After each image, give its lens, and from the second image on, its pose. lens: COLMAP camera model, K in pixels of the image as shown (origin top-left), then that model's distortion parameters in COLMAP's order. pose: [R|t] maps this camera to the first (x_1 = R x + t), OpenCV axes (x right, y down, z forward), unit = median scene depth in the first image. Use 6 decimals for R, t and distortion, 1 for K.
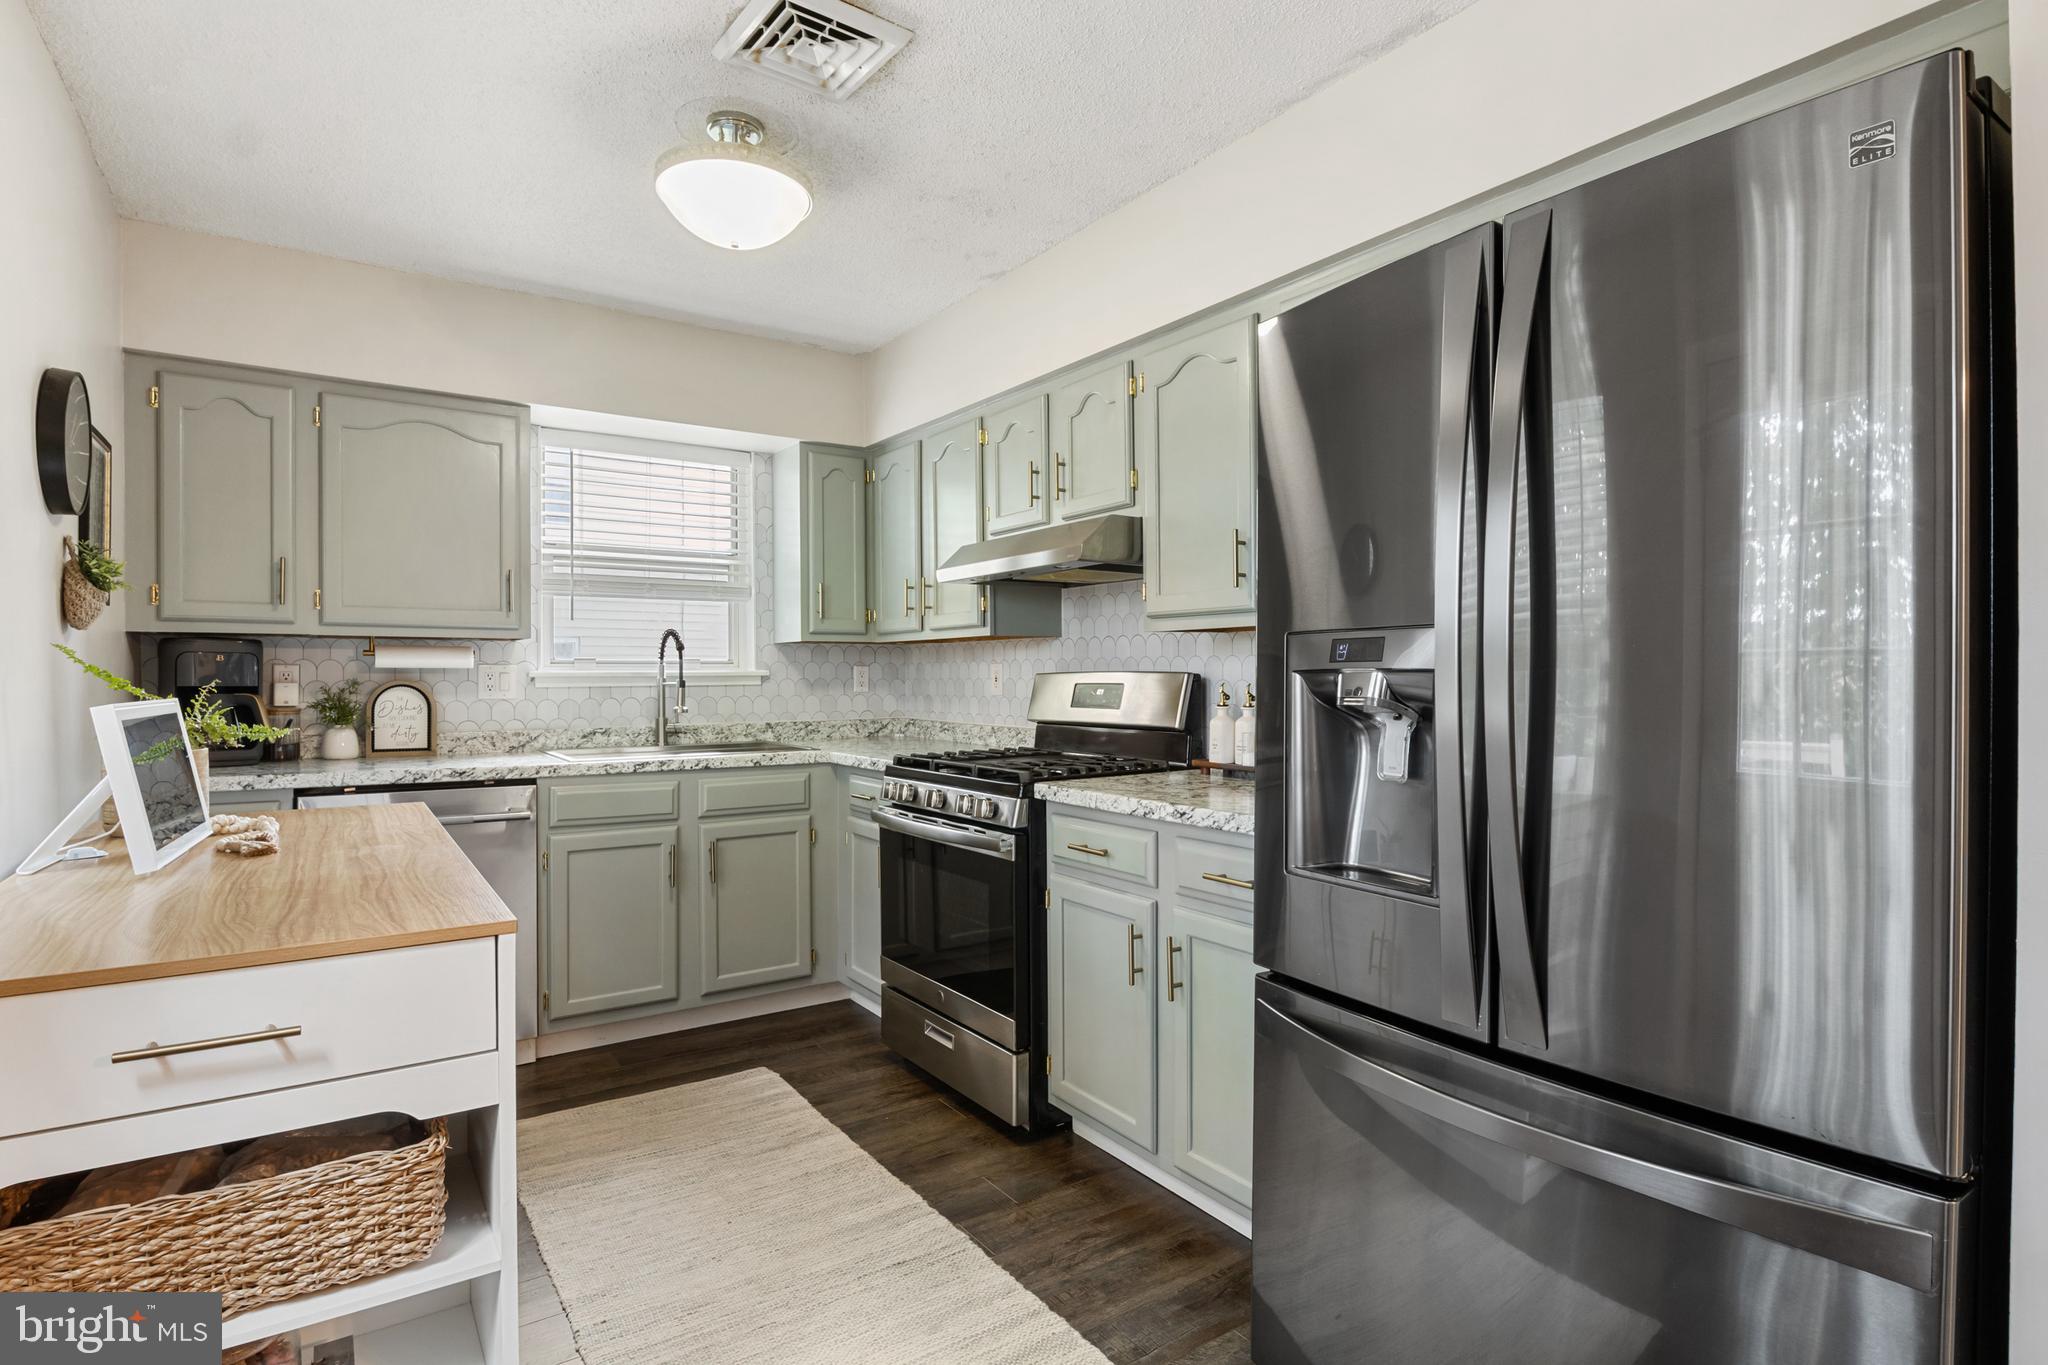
lens RADIAL K [[1027.7, 0, 1016.0], [0, 1027.7, 686.0], [0, 0, 1]] dist [-0.005789, -0.000396]
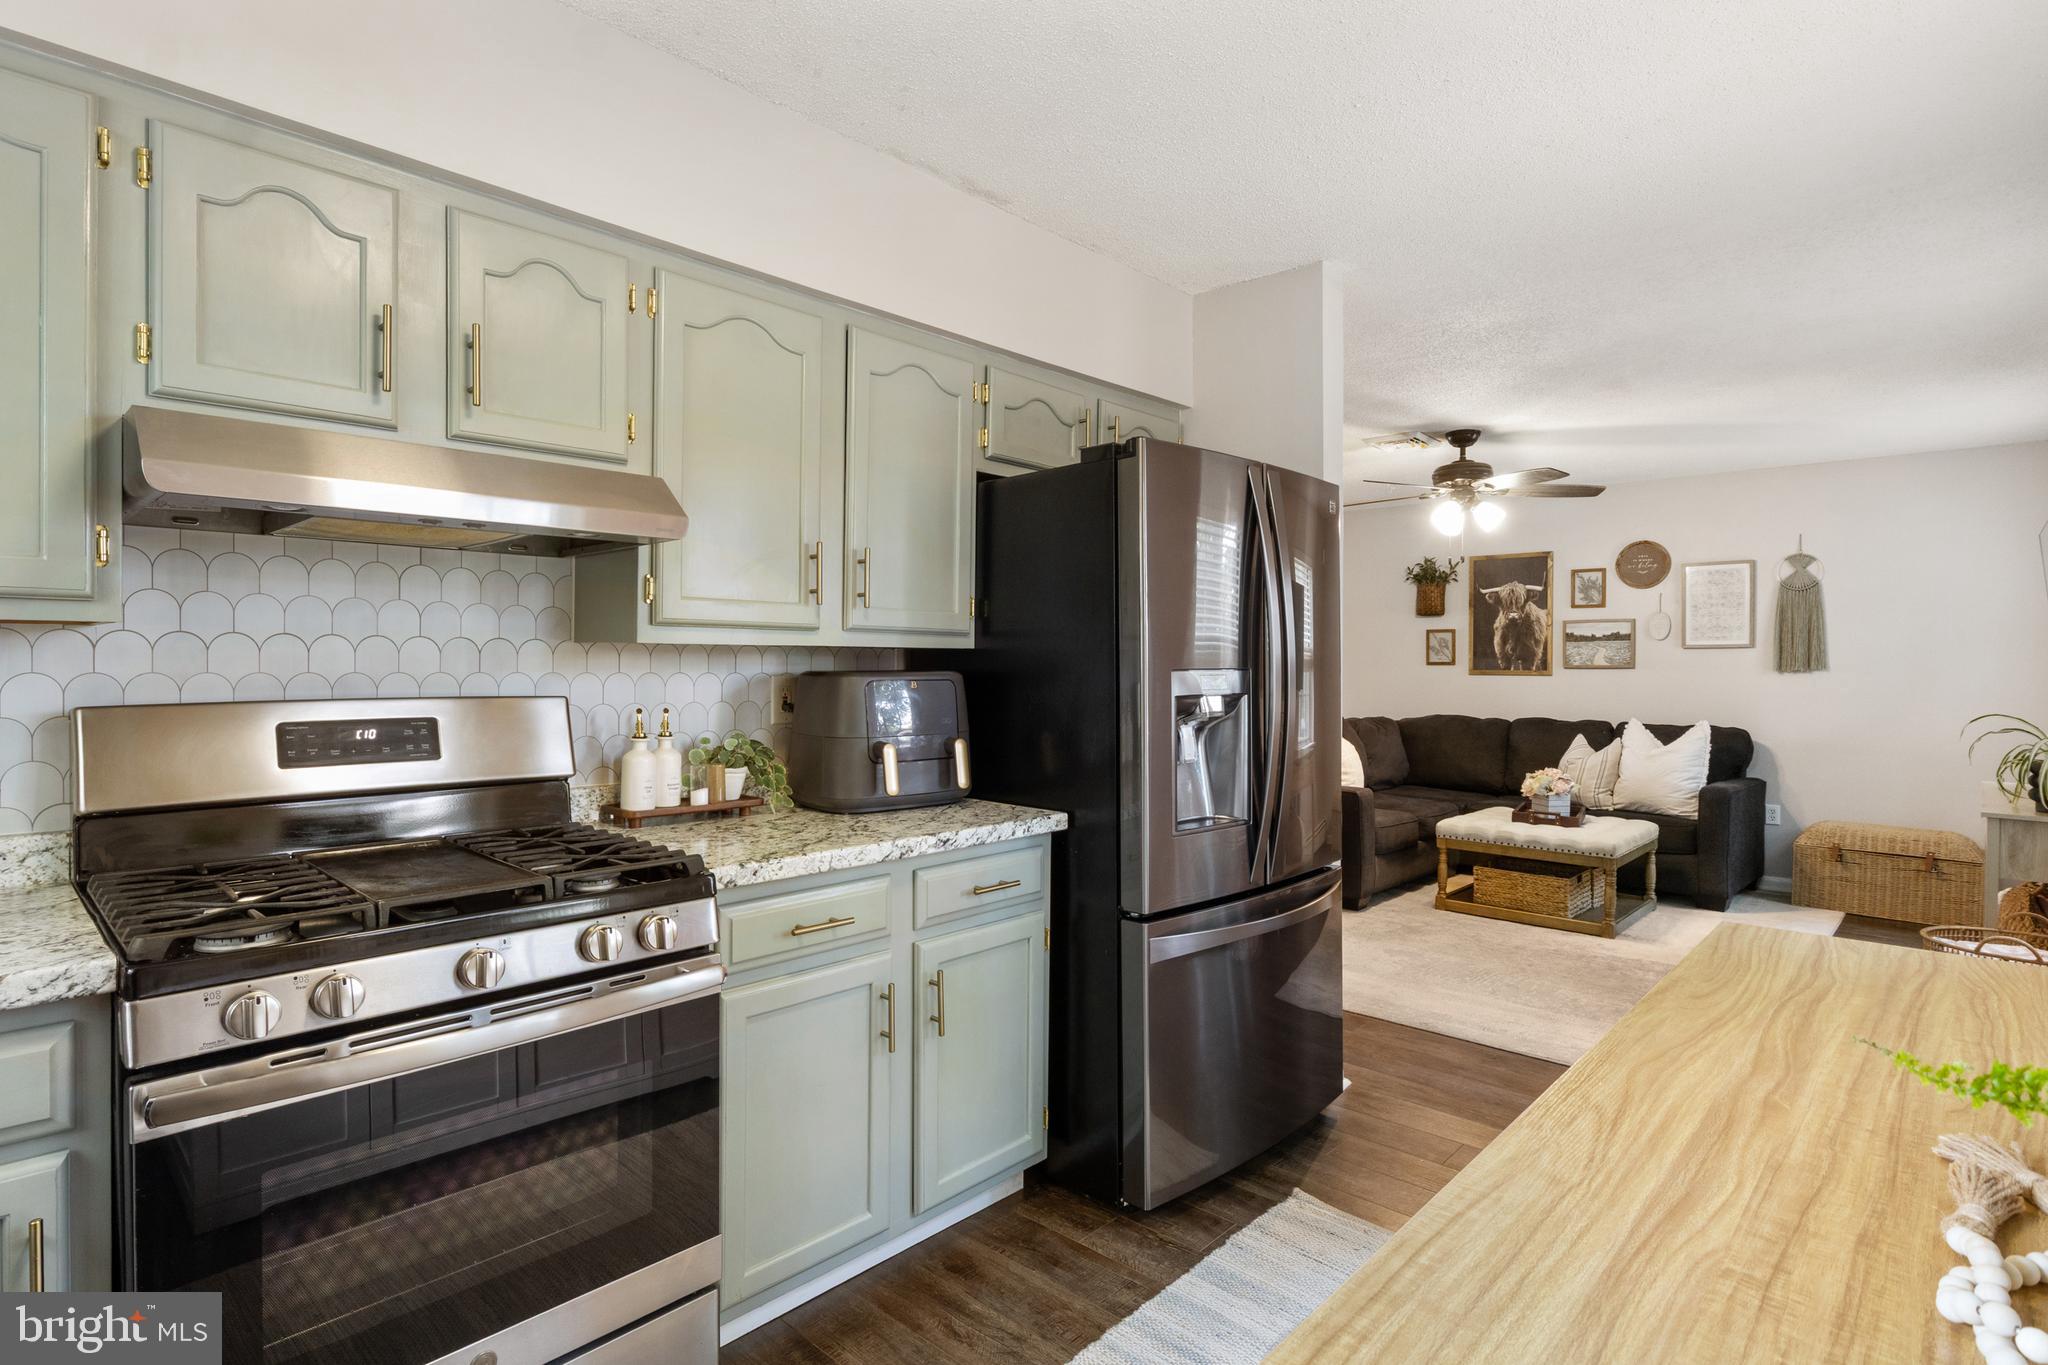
lens RADIAL K [[1020.4, 0, 1020.5], [0, 1020.4, 672.2], [0, 0, 1]] dist [-0.010245, -0.001082]
pose [[-0.213311, -0.005174, 0.976971, -0.528824], [0.006709, 0.999955, 0.006761, -0.029002], [-0.976961, 0.007997, -0.213266, 0.739890]]
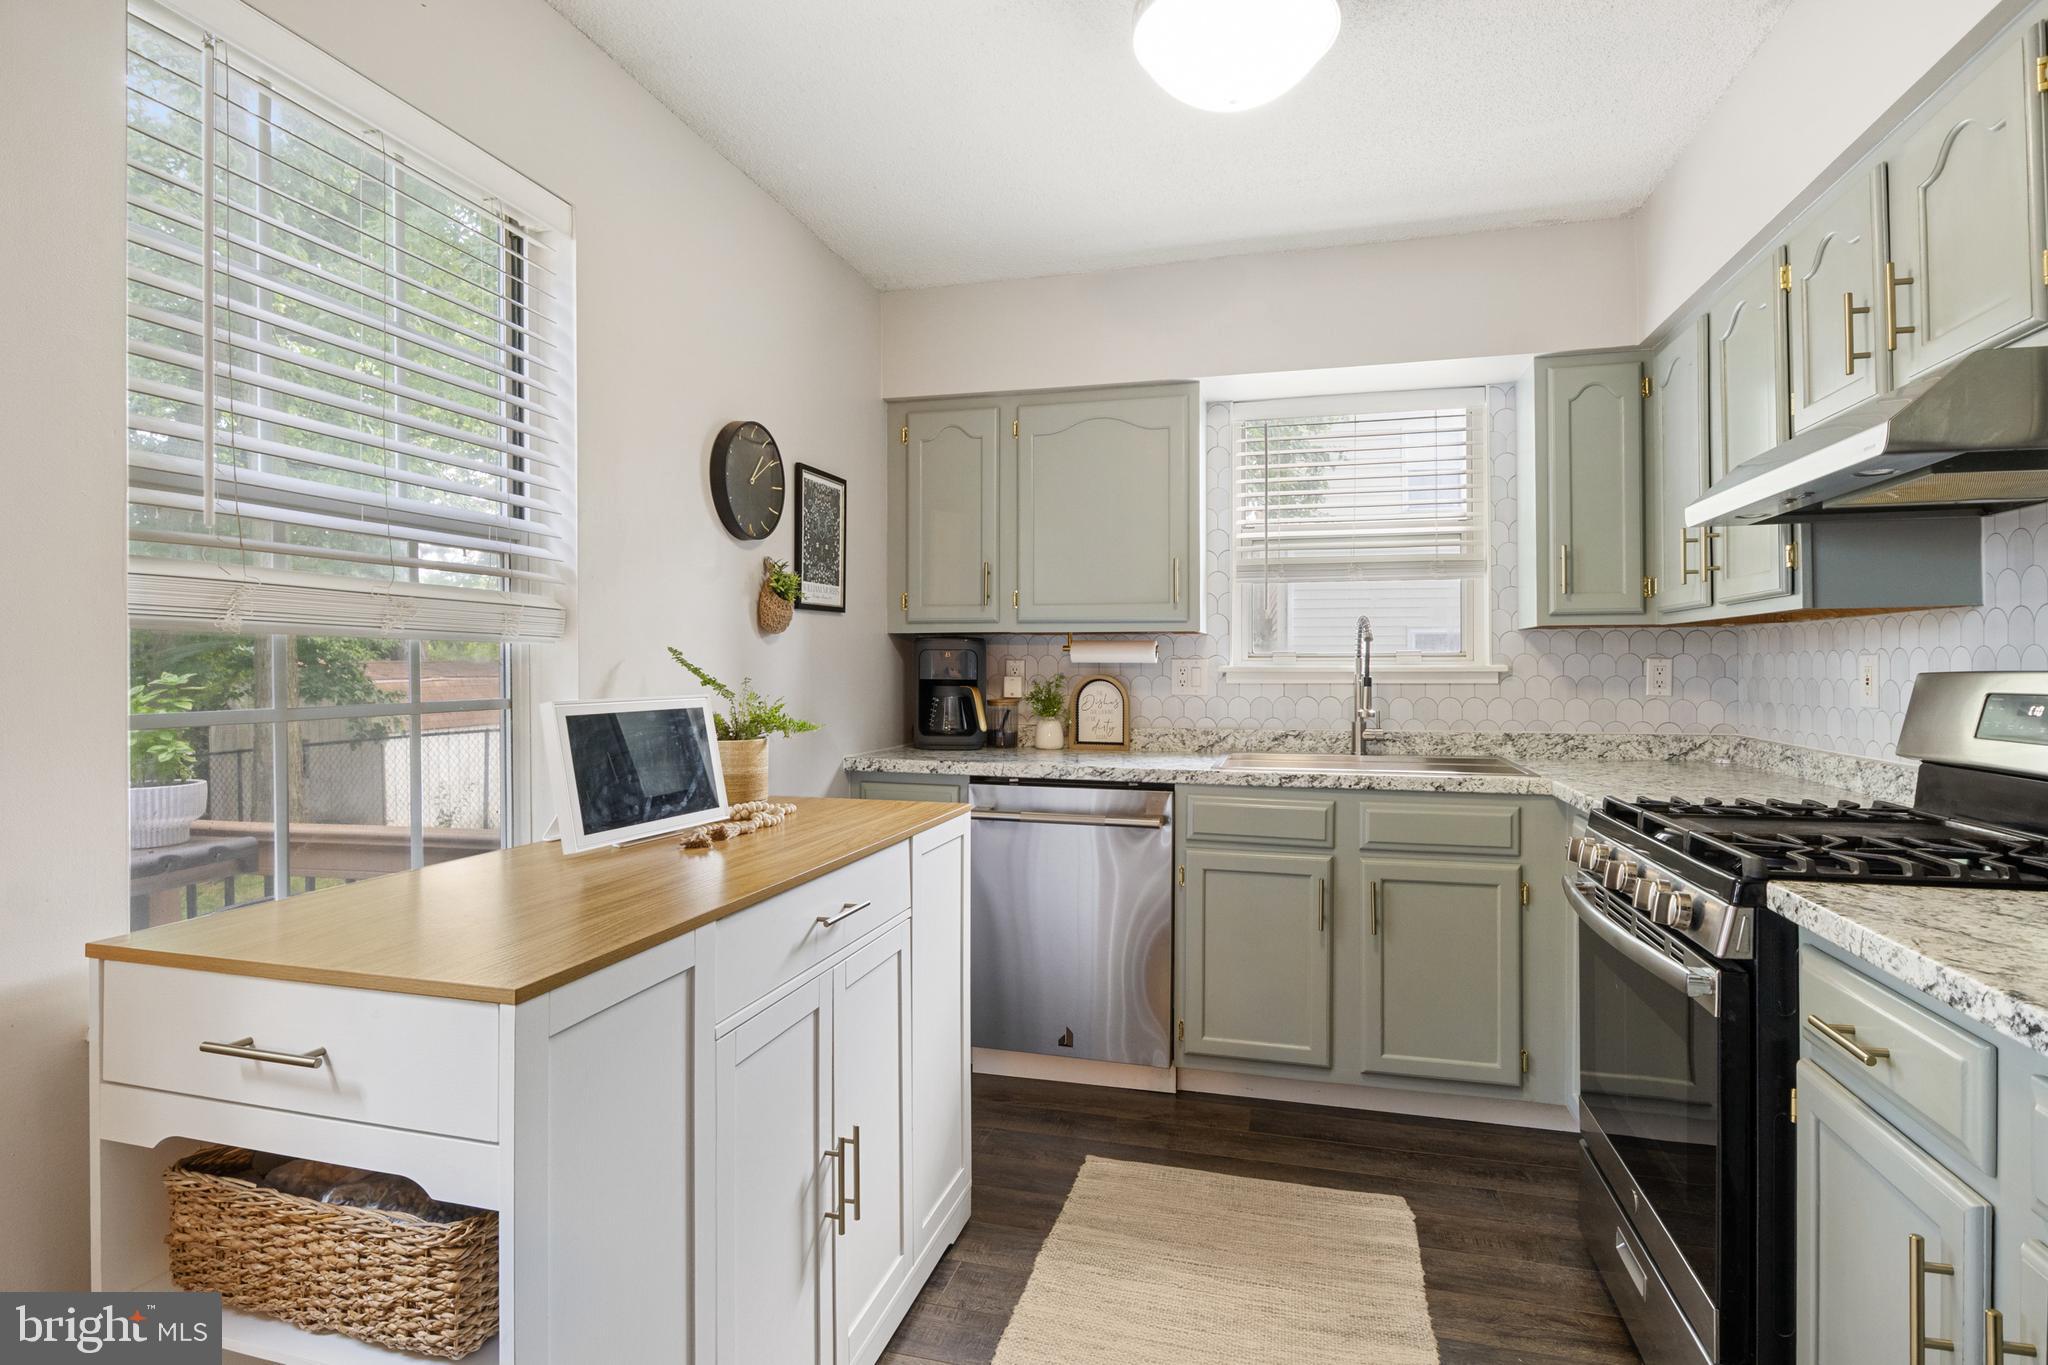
lens RADIAL K [[1035.6, 0, 1022.1], [0, 1035.6, 662.5], [0, 0, 1]] dist [-0.005431, -0.001218]
pose [[0.649569, -0.000098, -0.760303, 0.137428], [-0.009852, 0.999915, -0.008546, -0.008575], [0.760239, 0.013042, 0.649513, 0.277968]]
